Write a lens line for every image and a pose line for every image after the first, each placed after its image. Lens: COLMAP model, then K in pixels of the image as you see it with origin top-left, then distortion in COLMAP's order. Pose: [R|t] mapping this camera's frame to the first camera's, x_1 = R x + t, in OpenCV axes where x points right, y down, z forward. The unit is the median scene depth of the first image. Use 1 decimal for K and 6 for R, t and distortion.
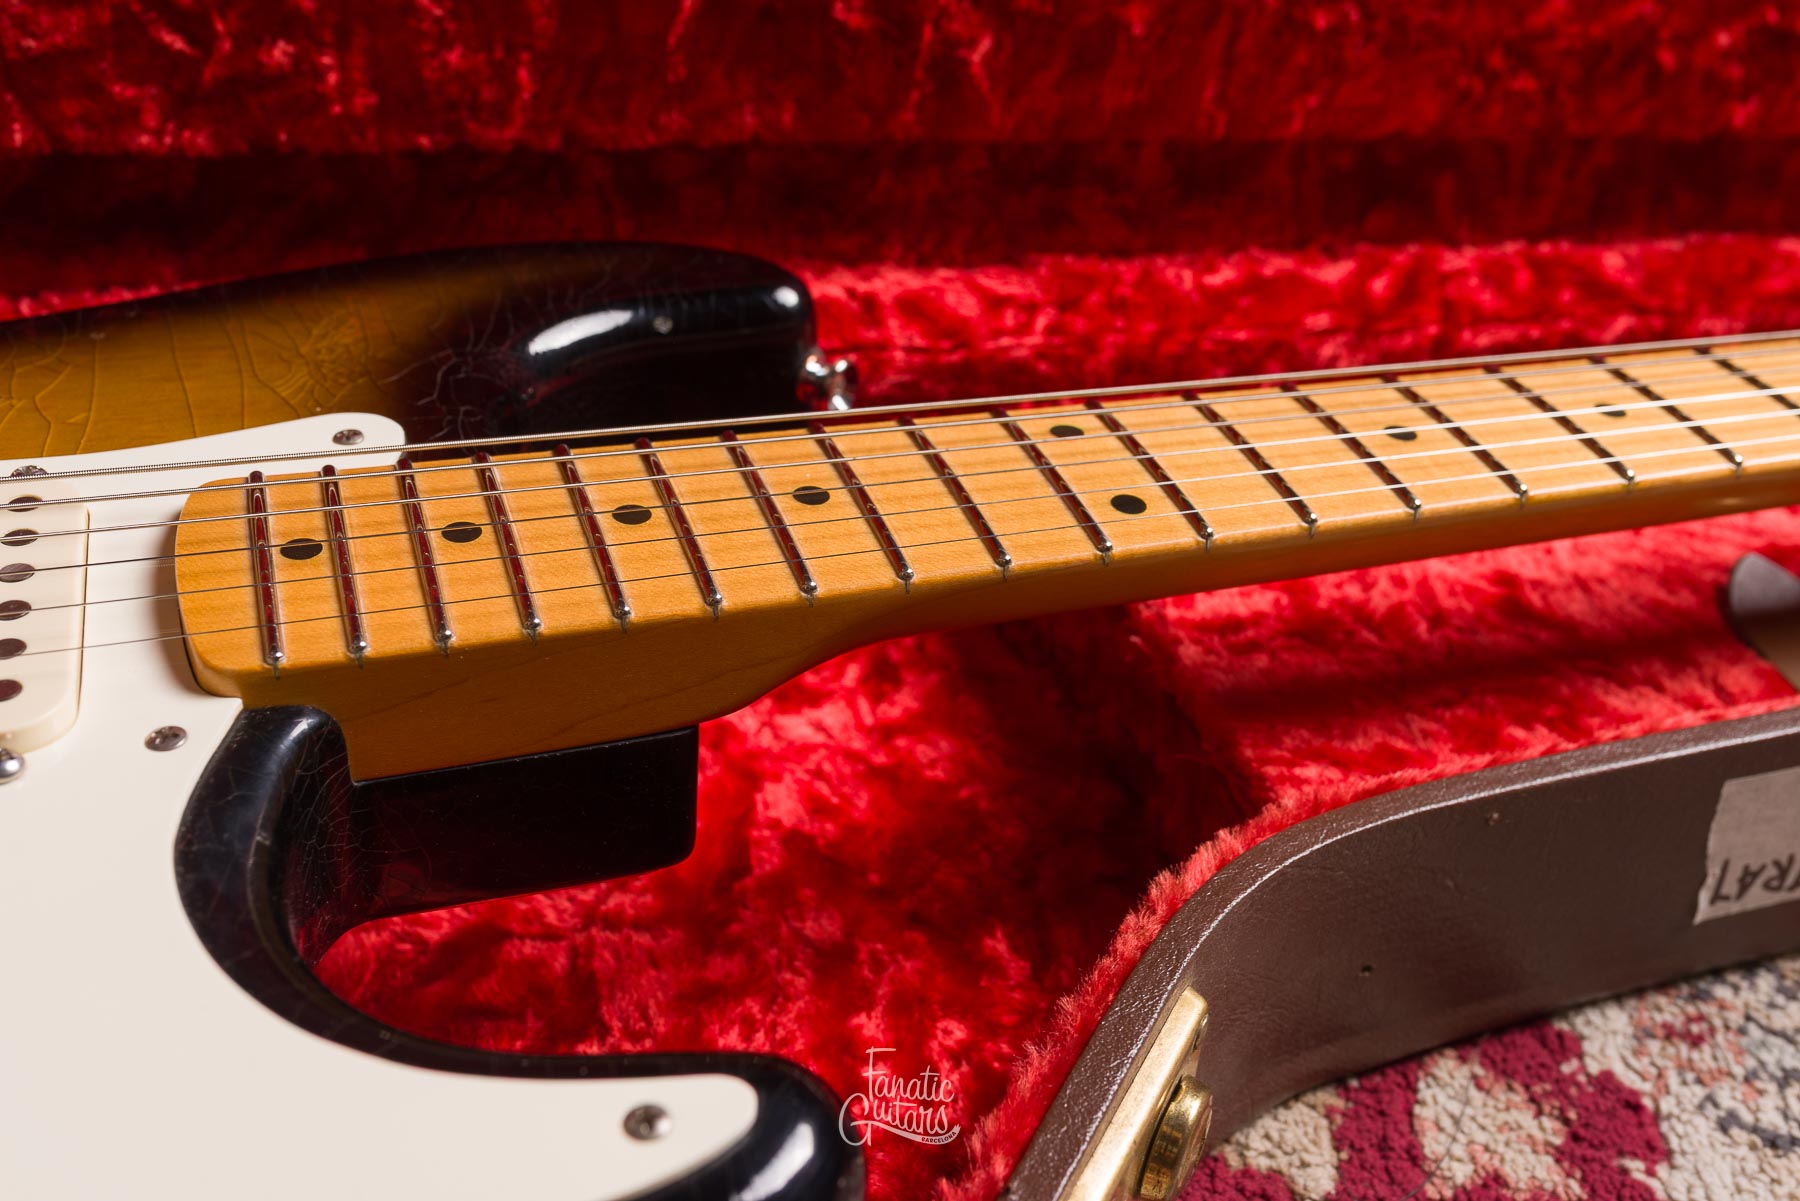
lens RADIAL K [[1813.9, 0, 903.5], [0, 1813.9, 599.7], [0, 0, 1]] dist [0.000365, -0.001372]
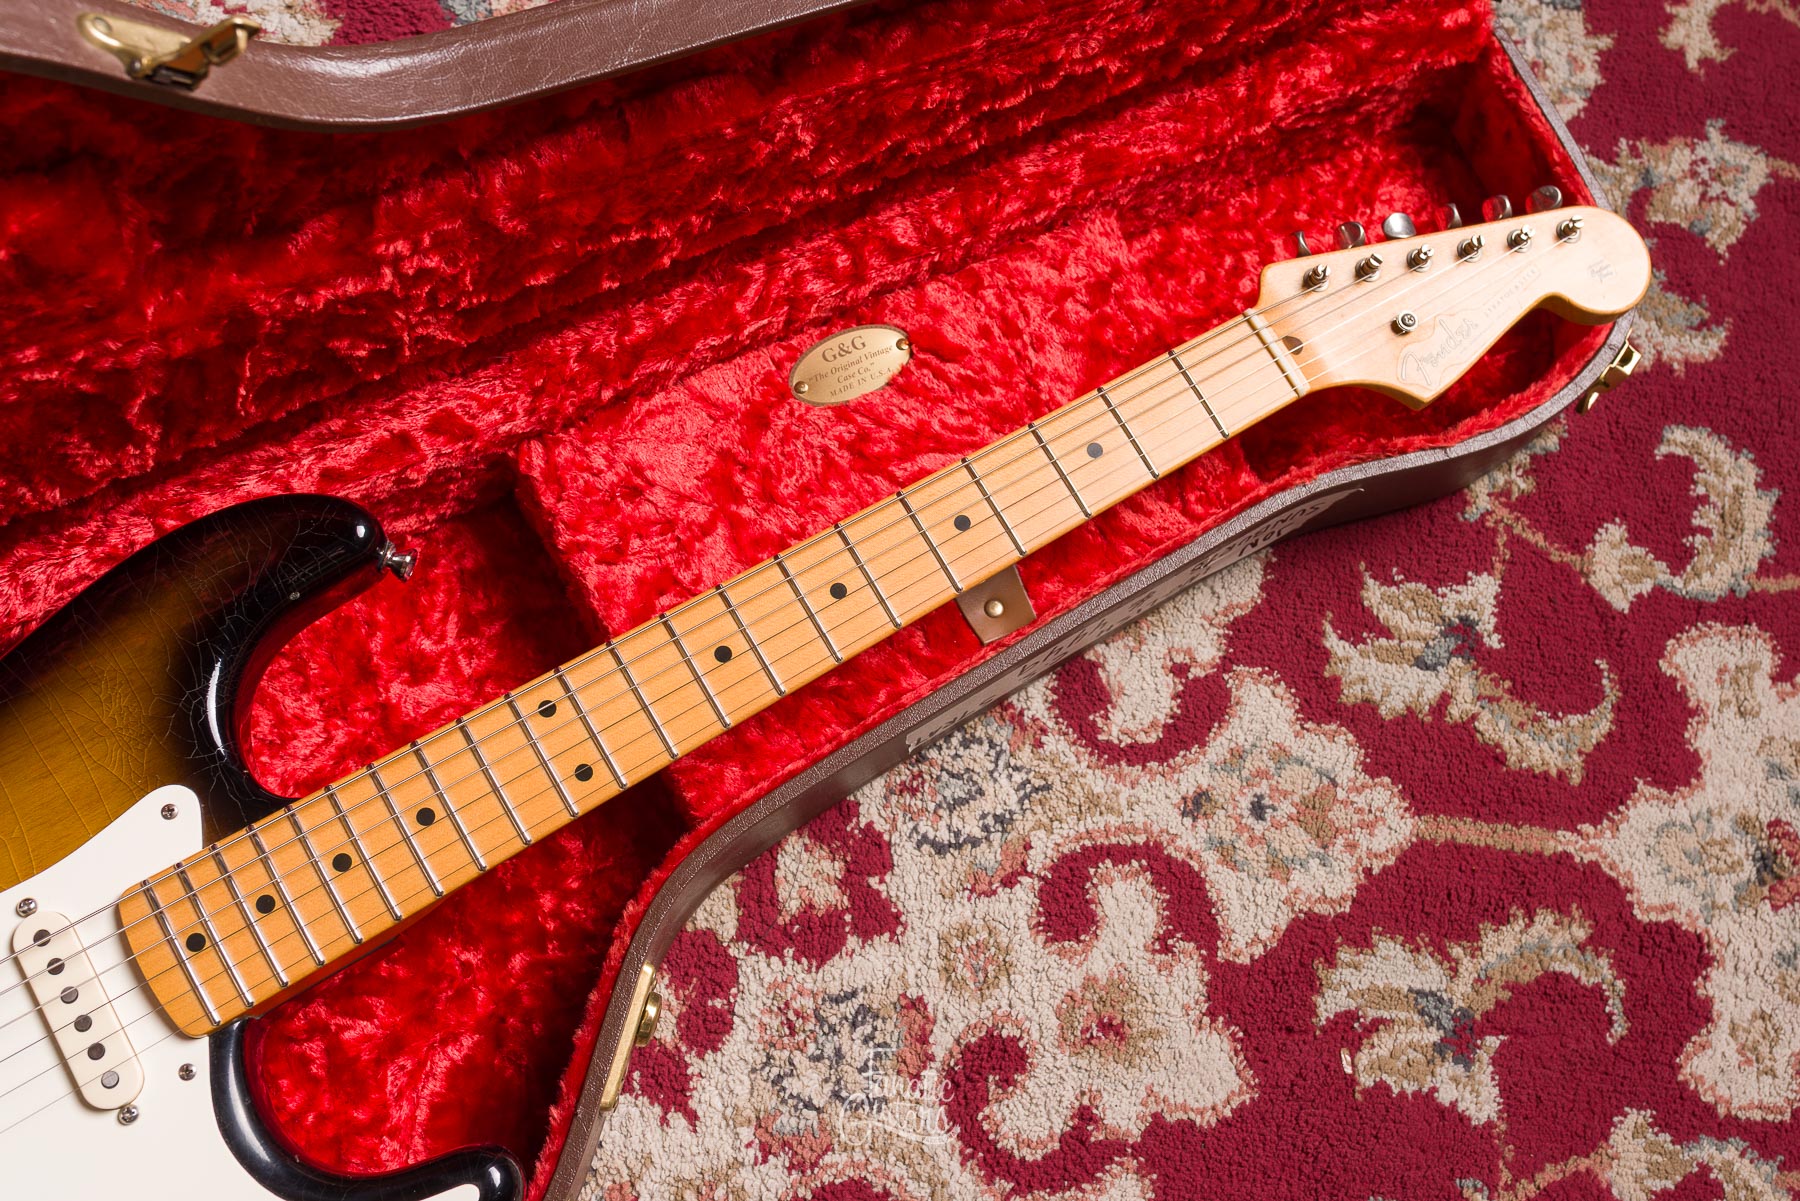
lens RADIAL K [[1902.9, 0, 991.2], [0, 1902.9, 539.4], [0, 0, 1]] dist [-0.002708, 0.000621]
pose [[0.971055, -0.184600, 0.151574, 0.251222], [0.045710, 0.766479, 0.640641, -1.373881], [-0.234441, -0.615169, 0.752732, -0.474141]]
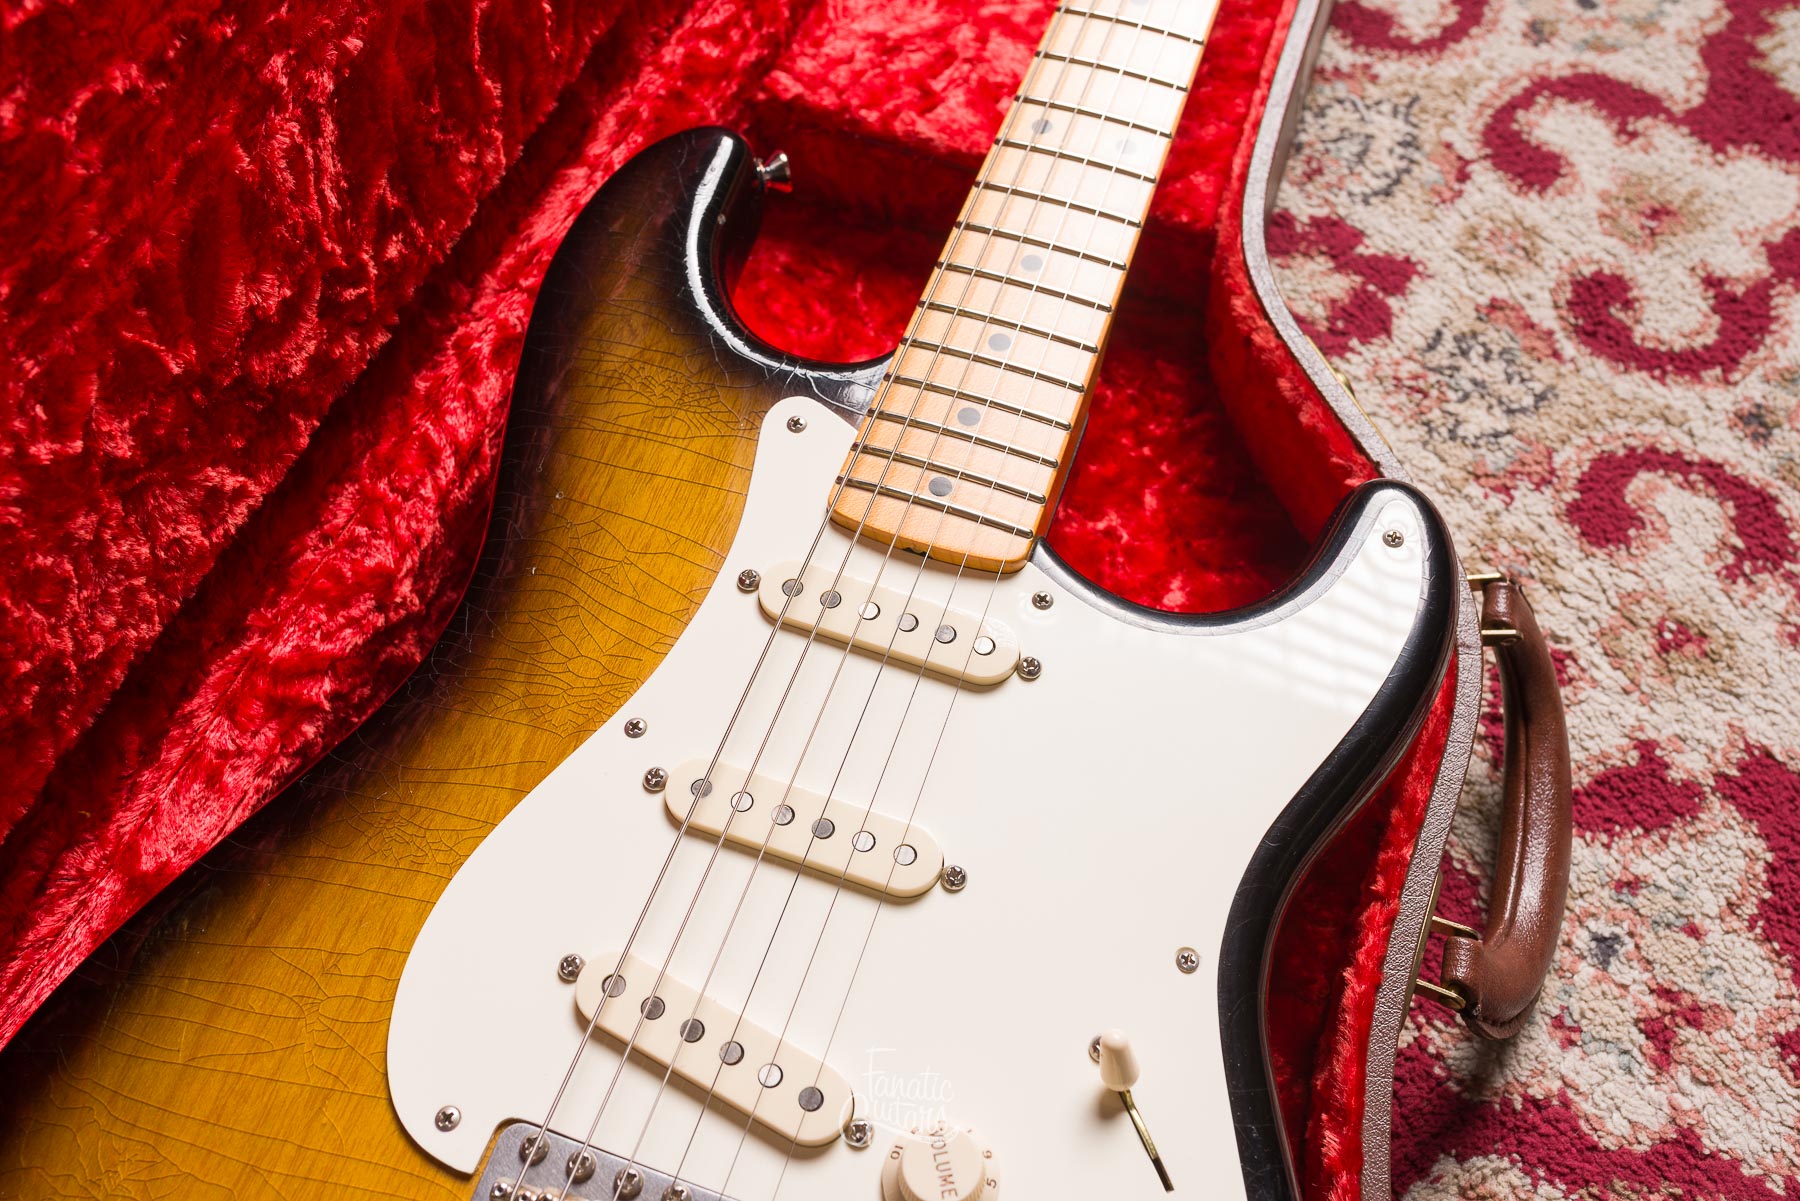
lens RADIAL K [[1763.3, 0, 899.4], [0, 1763.3, 597.7], [0, 0, 1]] dist [-0.003076, 0.001293]
pose [[0.623109, -0.713462, 0.320480, -0.744455], [0.480031, 0.672351, 0.563484, -0.707041], [-0.617500, -0.197272, 0.761432, -0.209953]]
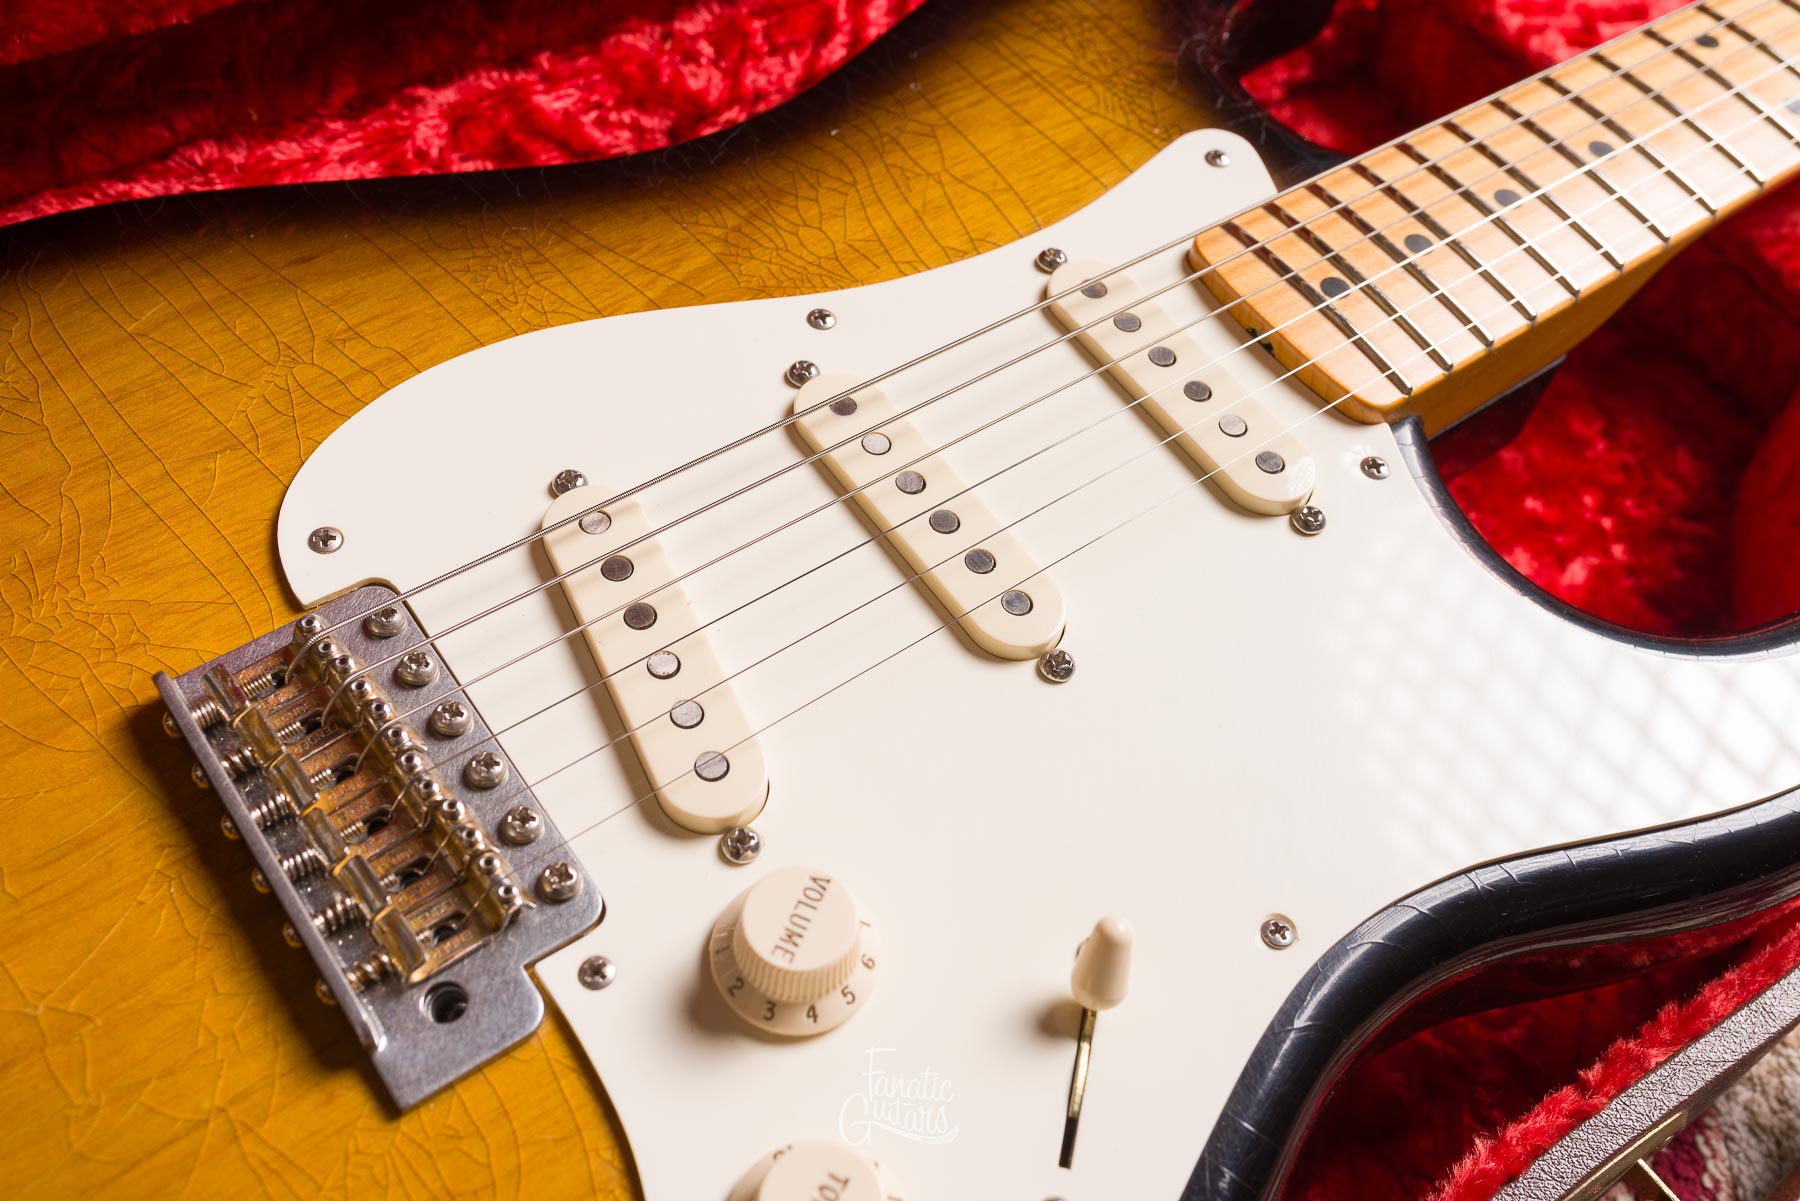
lens RADIAL K [[1800.9, 0, 902.5], [0, 1800.9, 598.3], [0, 0, 1]] dist [-0.001029, 0.000816]
pose [[0.958032, -0.226632, 0.175534, -0.693906], [0.141205, 0.905989, 0.399056, -0.294635], [-0.249471, -0.357522, 0.899968, -0.121122]]
